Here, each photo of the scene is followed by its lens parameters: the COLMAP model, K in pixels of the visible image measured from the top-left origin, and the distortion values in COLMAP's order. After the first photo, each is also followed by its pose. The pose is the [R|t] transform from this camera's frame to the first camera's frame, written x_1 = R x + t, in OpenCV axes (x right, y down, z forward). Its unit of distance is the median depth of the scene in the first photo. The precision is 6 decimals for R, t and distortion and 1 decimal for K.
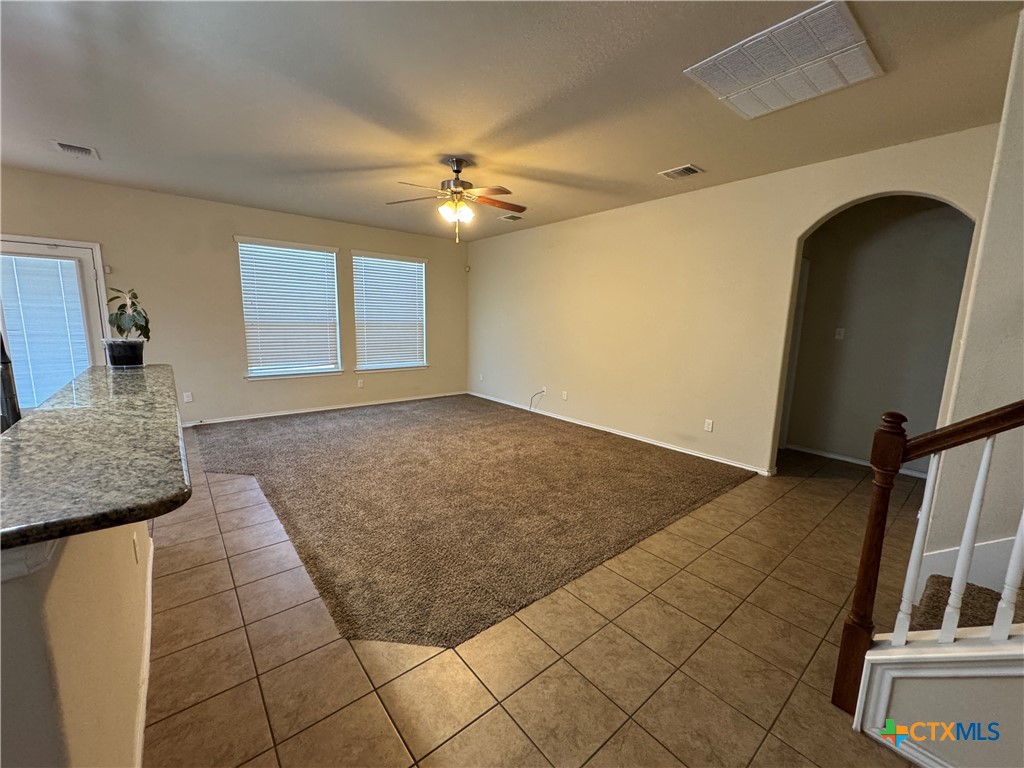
lens RADIAL K [[410.0, 0, 512.0], [0, 410.0, 384.0], [0, 0, 1]] dist [-0.003303, 0.000087]
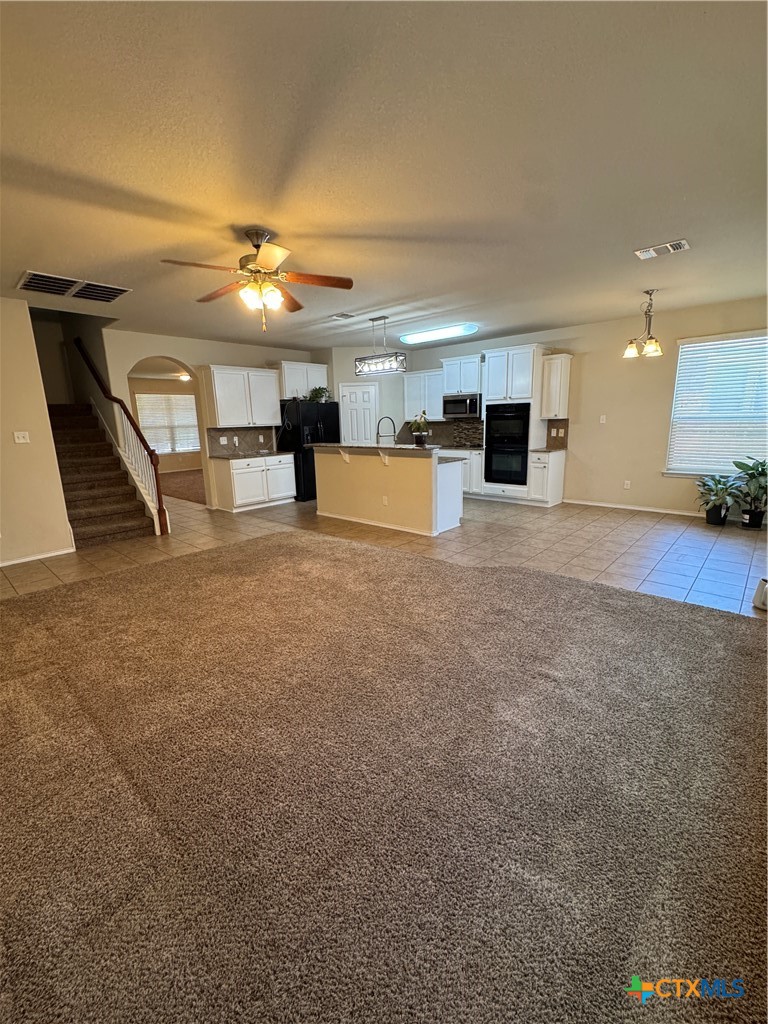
lens RADIAL K [[432.6, 0, 384.0], [0, 432.6, 512.0], [0, 0, 1]] dist [-0.003380, -0.000152]
pose [[-0.990486, 0.030341, -0.134225, -0.665293], [-0.019868, 0.933640, 0.357661, -0.894665], [0.136169, 0.356925, -0.924155, 5.381163]]
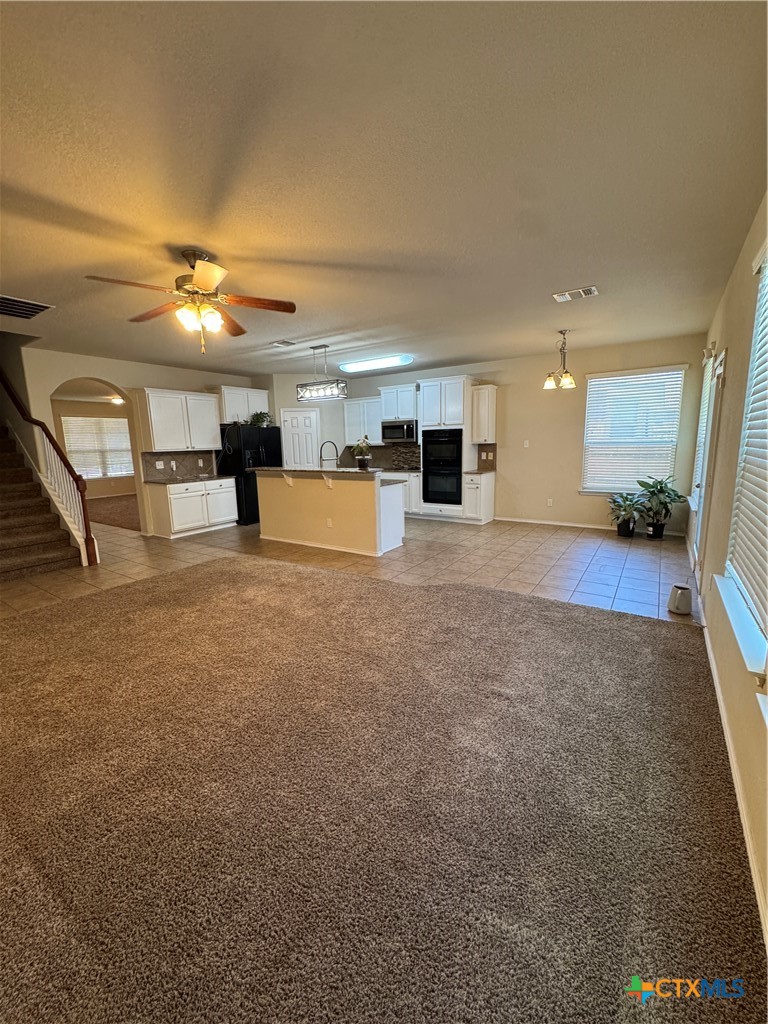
lens RADIAL K [[410.0, 0, 384.0], [0, 410.0, 512.0], [0, 0, 1]] dist [-0.003303, 0.000087]
pose [[-0.959972, 0.045642, -0.276352, -0.645736], [-0.043988, 0.949825, 0.309674, -0.874026], [0.276620, 0.309434, -0.909798, 5.256051]]
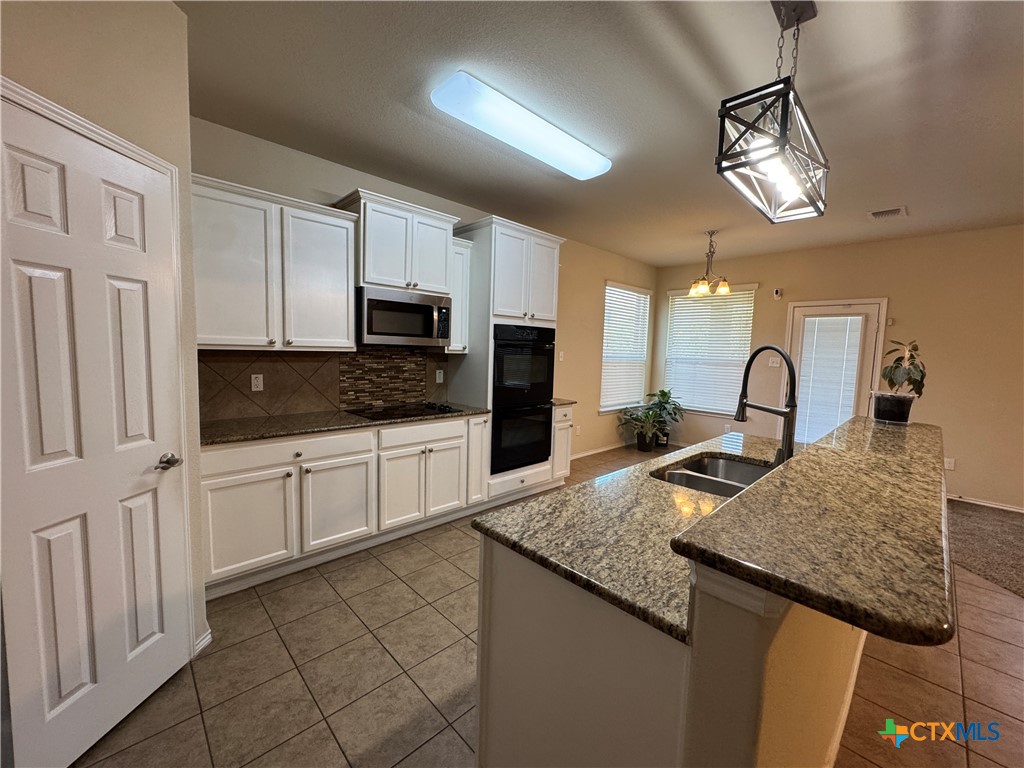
lens RADIAL K [[410.0, 0, 512.0], [0, 410.0, 384.0], [0, 0, 1]] dist [-0.003303, 0.000087]
pose [[0.068388, 0.065287, -0.995520, -0.102718], [-0.183878, 0.981586, 0.051742, -0.027000], [0.980567, 0.179516, 0.079134, 0.081351]]
